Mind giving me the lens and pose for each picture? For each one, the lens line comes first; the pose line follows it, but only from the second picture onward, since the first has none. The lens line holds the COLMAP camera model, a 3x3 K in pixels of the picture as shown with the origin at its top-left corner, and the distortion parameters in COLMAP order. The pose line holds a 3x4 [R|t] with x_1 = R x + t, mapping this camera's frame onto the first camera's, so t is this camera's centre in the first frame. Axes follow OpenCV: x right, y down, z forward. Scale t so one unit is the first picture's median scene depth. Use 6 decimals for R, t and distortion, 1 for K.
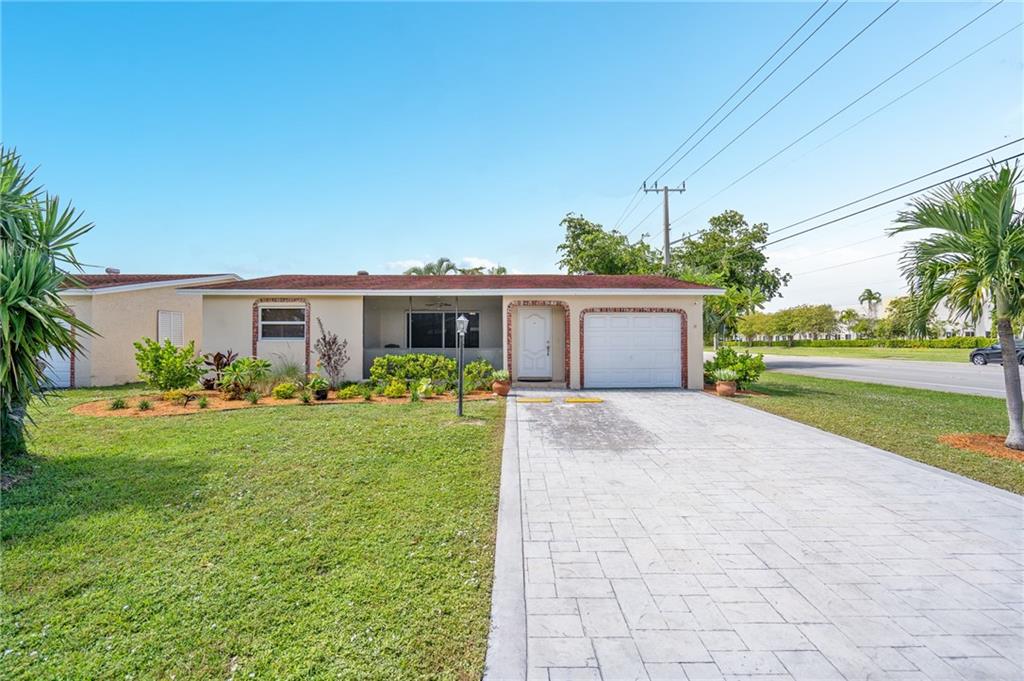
lens RADIAL K [[460.7, 0, 511.0], [0, 460.7, 326.8], [0, 0, 1]] dist [-0.002800, 0.000618]
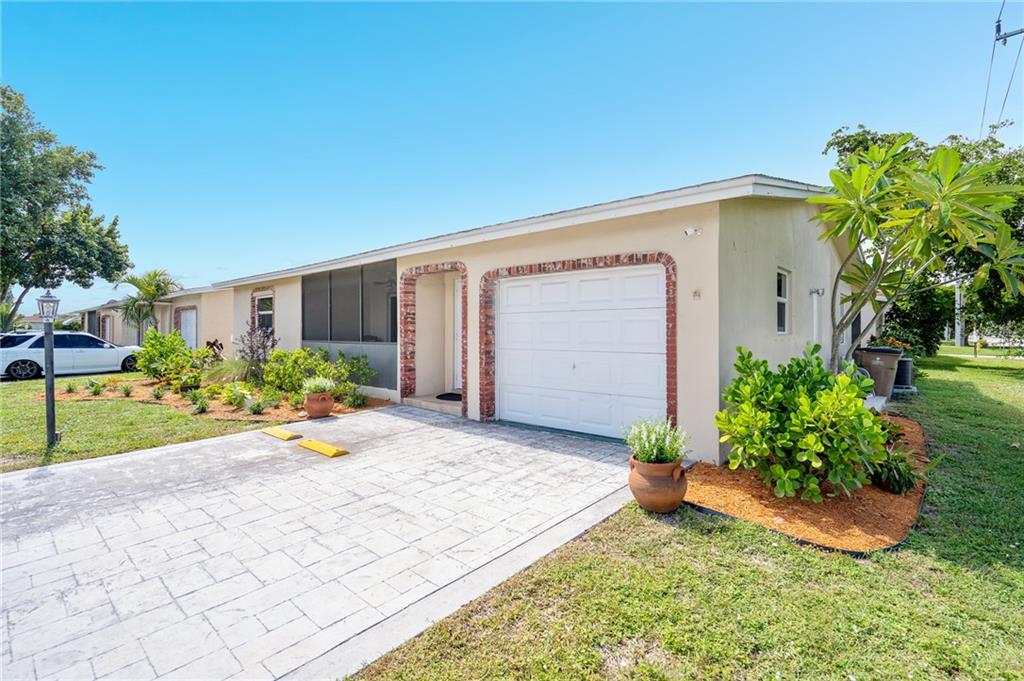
lens RADIAL K [[461.0, 0, 516.0], [0, 461.0, 321.2], [0, 0, 1]] dist [-0.003039, -0.000591]
pose [[0.756006, -0.013469, -0.654427, 0.535149], [0.019496, 0.999808, 0.001945, 0.017917], [0.654275, -0.014229, 0.756123, 0.615591]]
